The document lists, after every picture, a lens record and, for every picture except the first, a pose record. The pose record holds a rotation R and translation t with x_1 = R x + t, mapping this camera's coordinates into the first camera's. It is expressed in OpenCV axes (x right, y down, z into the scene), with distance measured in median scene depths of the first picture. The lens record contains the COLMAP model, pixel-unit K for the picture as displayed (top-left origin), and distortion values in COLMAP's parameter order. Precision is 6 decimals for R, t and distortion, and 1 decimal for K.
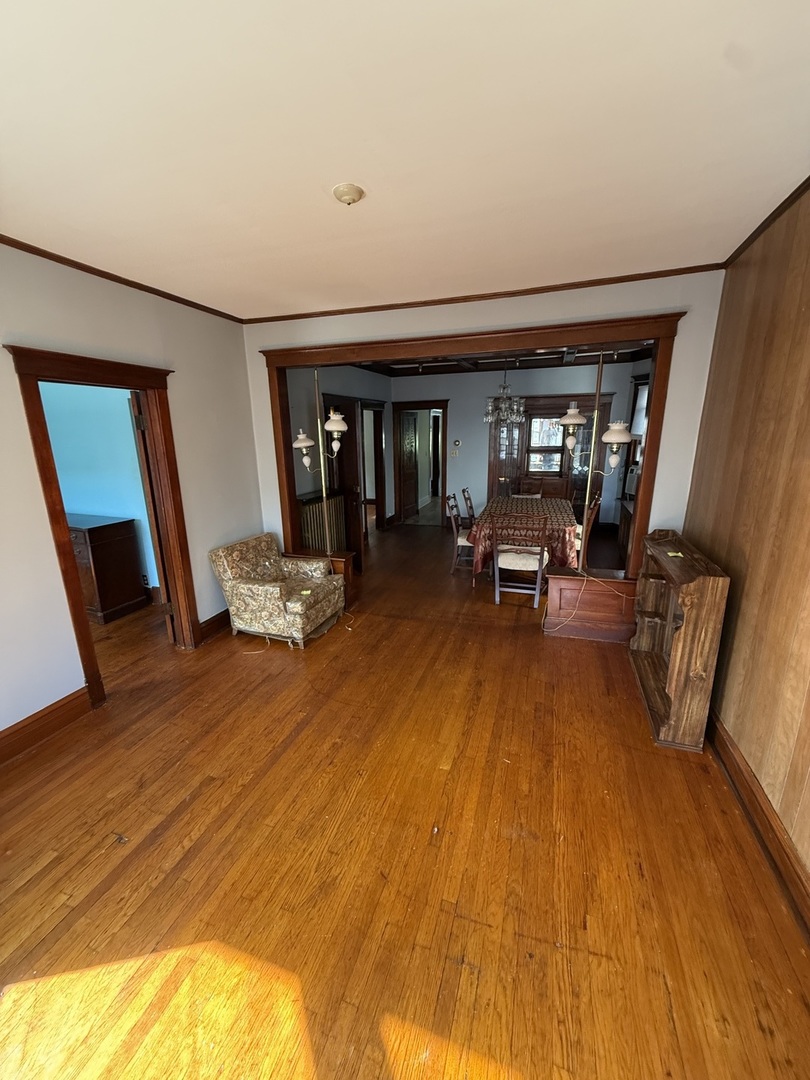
lens RADIAL K [[430.4, 0, 403.9], [0, 430.4, 538.2], [0, 0, 1]] dist [0.000073, 0.000048]
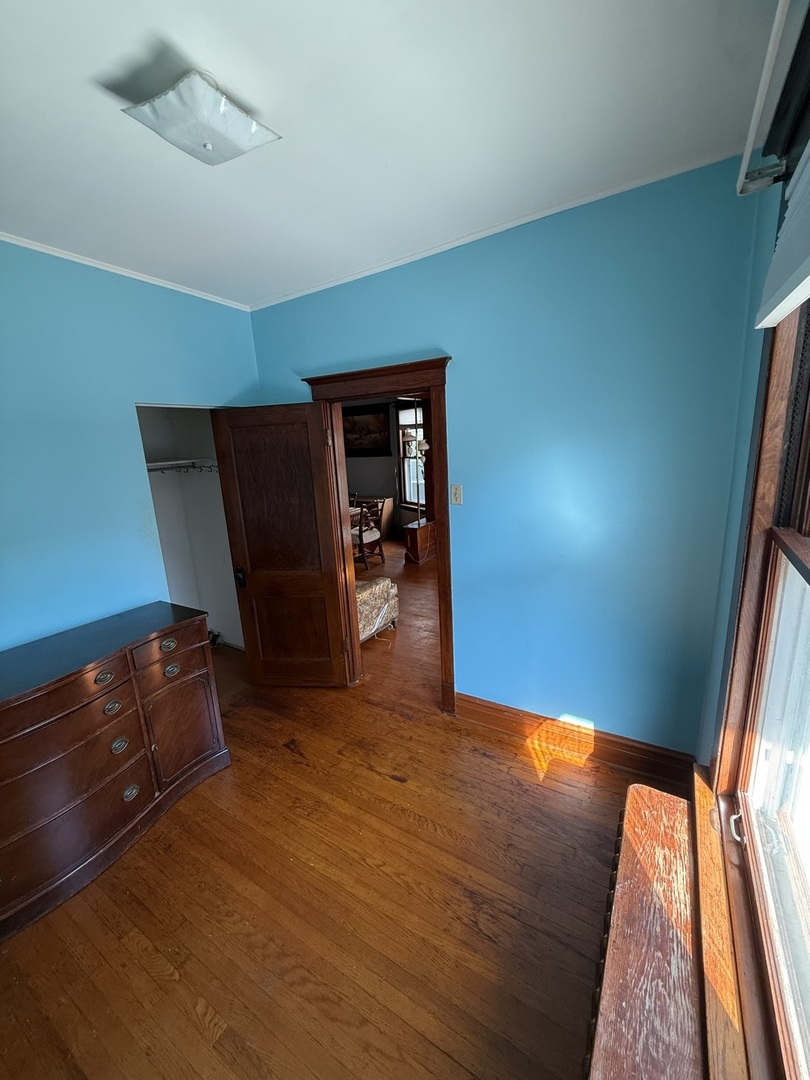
lens RADIAL K [[430.4, 0, 403.9], [0, 430.4, 538.2], [0, 0, 1]] dist [0.000073, 0.000048]
pose [[0.208486, -0.216048, 0.953864, -1.343461], [0.270905, 0.949892, 0.155937, -0.164896], [-0.939758, 0.225896, 0.256567, 0.591745]]
